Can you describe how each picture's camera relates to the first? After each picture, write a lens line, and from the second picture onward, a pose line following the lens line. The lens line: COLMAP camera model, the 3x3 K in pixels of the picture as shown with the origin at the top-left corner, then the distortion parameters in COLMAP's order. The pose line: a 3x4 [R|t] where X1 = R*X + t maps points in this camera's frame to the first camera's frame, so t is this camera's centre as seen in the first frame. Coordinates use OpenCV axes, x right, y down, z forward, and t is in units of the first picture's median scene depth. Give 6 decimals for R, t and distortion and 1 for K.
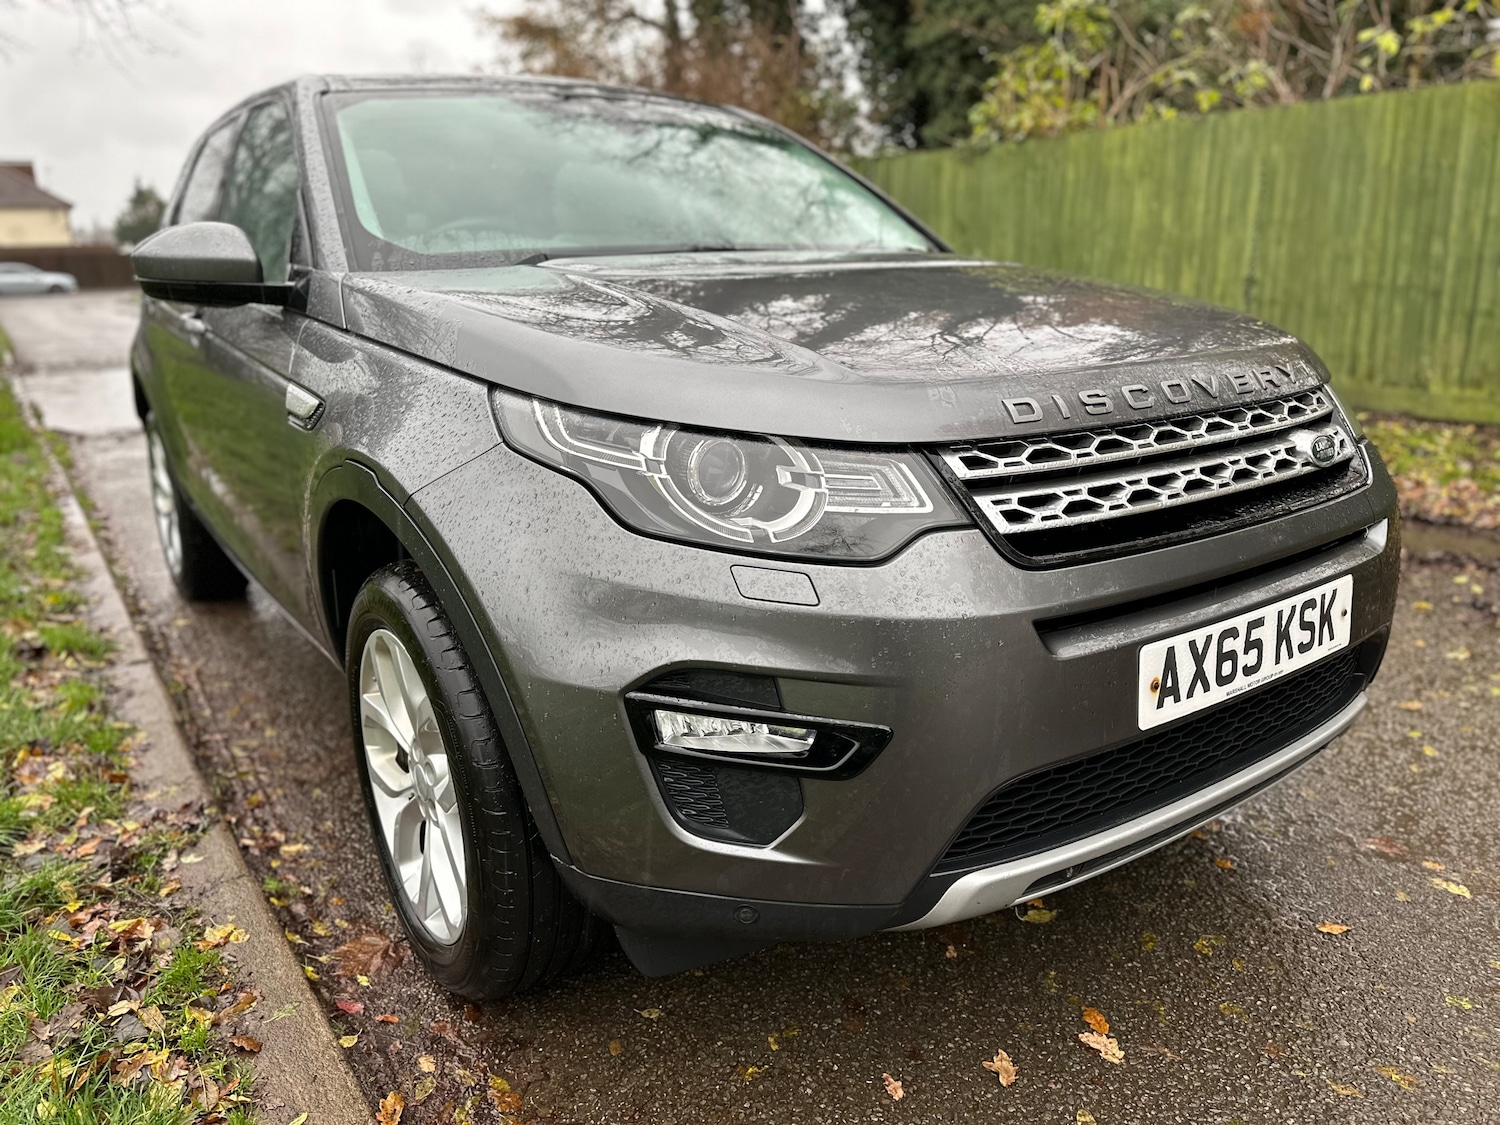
lens RADIAL K [[1074.6, 0, 750.0], [0, 1074.6, 562.5], [0, 0, 1]] dist [0.188074, -0.447290]
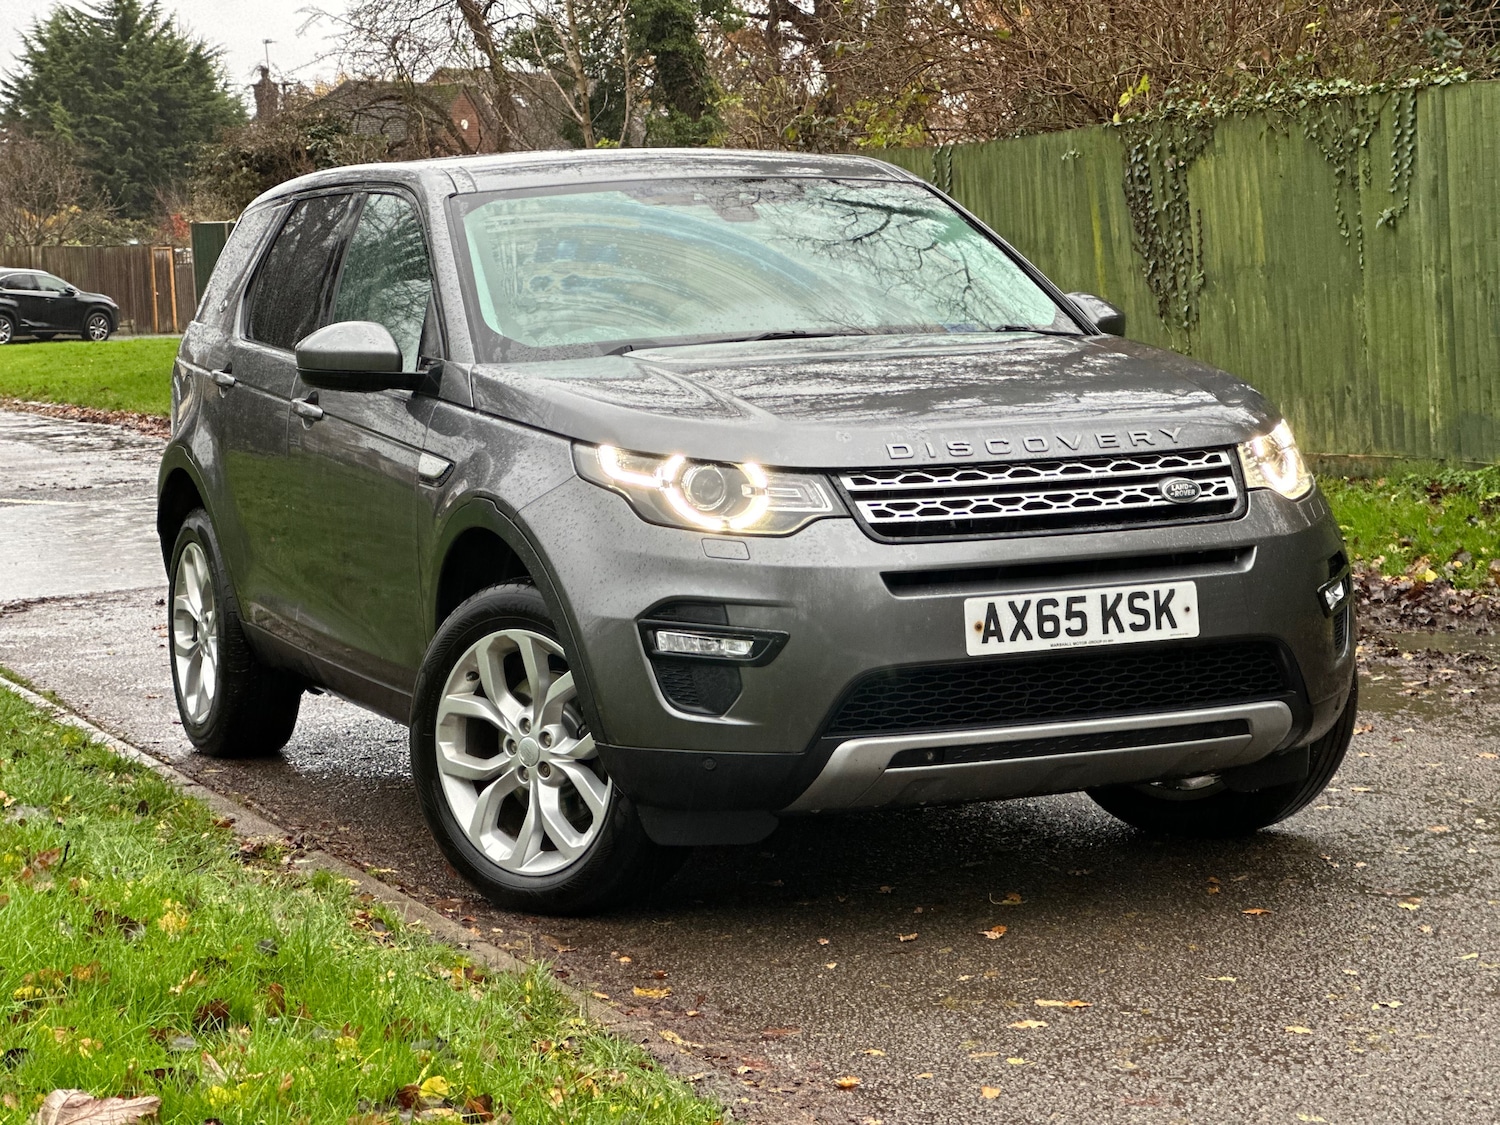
lens RADIAL K [[3756.8, 0, 750.0], [0, 3756.8, 562.5], [0, 0, 1]] dist [-0.147349, 0.294404]
pose [[0.976399, 0.003226, -0.215953, 1.143945], [-0.042089, 0.983560, -0.175606, 0.922696], [0.211836, 0.180551, 0.960483, -3.976414]]
